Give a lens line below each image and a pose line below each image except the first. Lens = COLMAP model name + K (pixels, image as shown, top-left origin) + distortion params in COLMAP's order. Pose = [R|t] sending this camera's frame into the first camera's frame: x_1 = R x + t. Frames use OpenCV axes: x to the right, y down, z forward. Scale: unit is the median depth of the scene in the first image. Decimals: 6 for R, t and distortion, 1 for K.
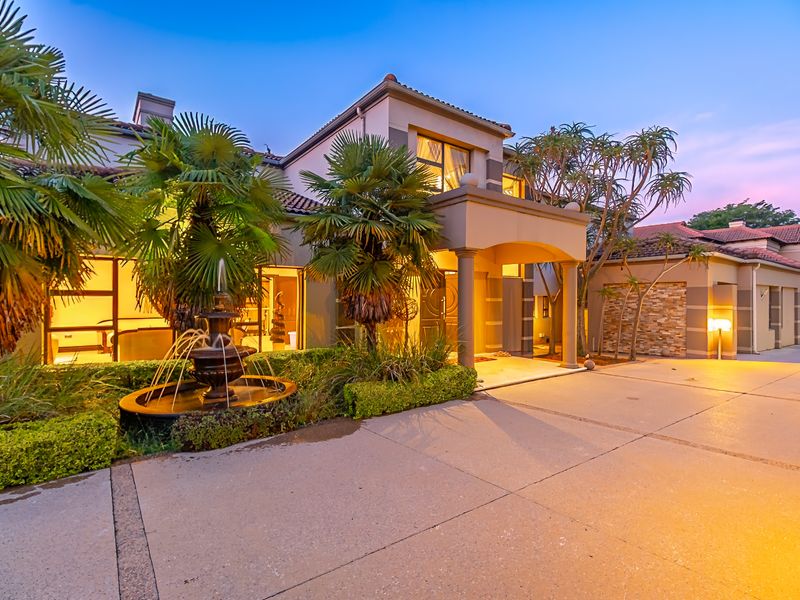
lens RADIAL K [[403.2, 0, 400.4], [0, 403.2, 299.3], [0, 0, 1]] dist [0.002486, -0.001493]
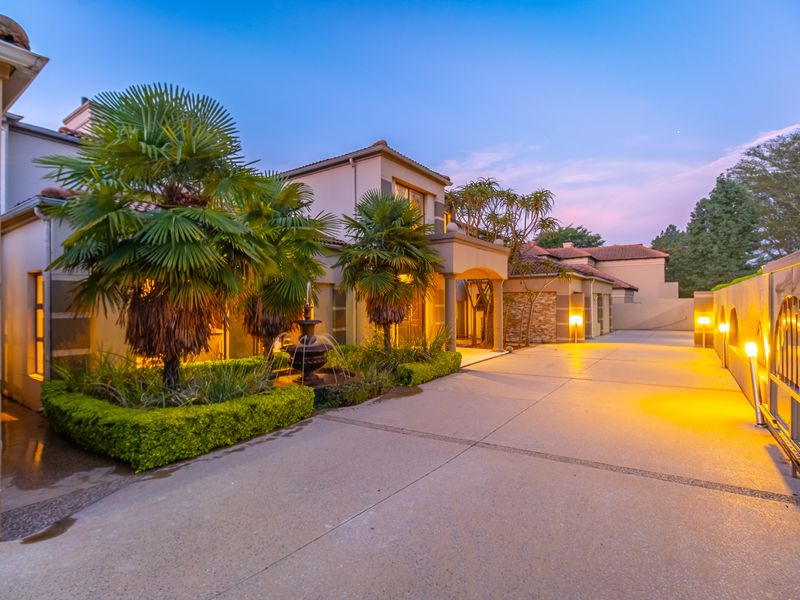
lens RADIAL K [[403.2, 0, 400.8], [0, 403.2, 301.6], [0, 0, 1]] dist [0.002486, -0.001493]
pose [[0.947850, -0.011767, 0.318498, -0.319373], [0.012719, 0.999919, -0.000909, -0.013614], [-0.318462, 0.004913, 0.947923, -0.230438]]
